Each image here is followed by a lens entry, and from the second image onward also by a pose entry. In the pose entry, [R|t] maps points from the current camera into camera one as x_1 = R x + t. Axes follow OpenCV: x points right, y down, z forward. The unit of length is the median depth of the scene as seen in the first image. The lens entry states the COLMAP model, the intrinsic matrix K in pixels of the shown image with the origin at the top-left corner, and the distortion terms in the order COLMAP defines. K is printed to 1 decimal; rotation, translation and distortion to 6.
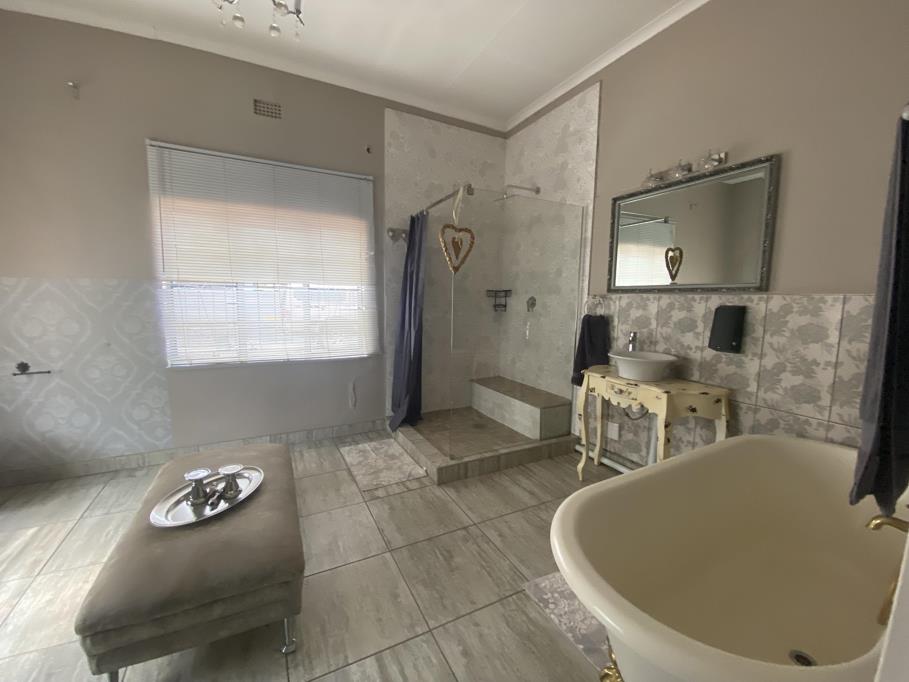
lens RADIAL K [[371.5, 0, 444.7], [0, 371.5, 334.3], [0, 0, 1]] dist [0.000843, -0.006819]
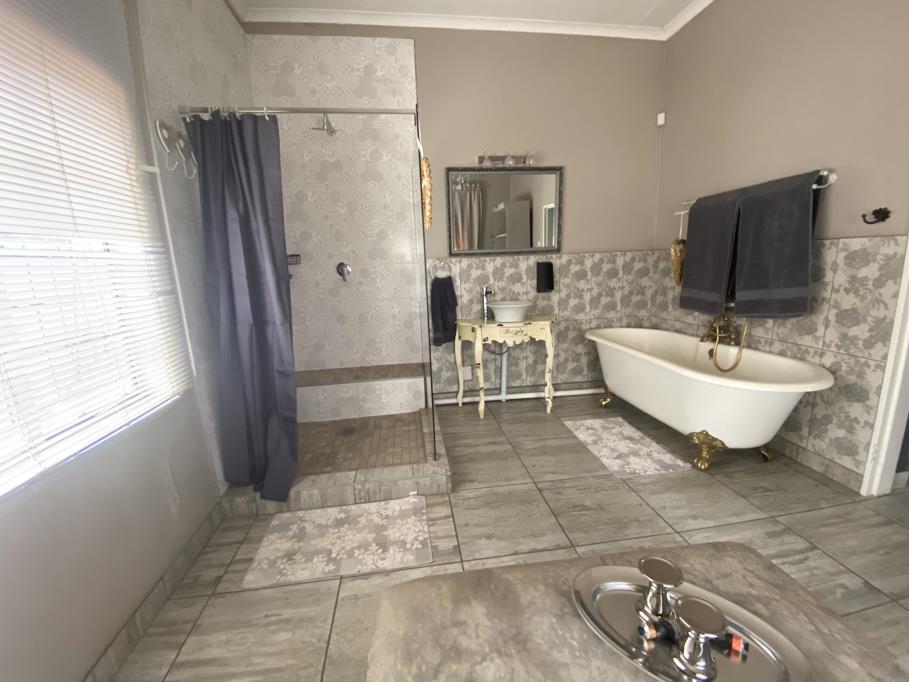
lens RADIAL K [[371.5, 0, 448.8], [0, 371.5, 340.9], [0, 0, 1]] dist [0.000843, -0.006819]
pose [[0.328886, -0.223109, 0.917637, -0.725656], [0.132040, 0.973011, 0.189248, -0.086411], [-0.935093, 0.058924, 0.349469, 0.706863]]
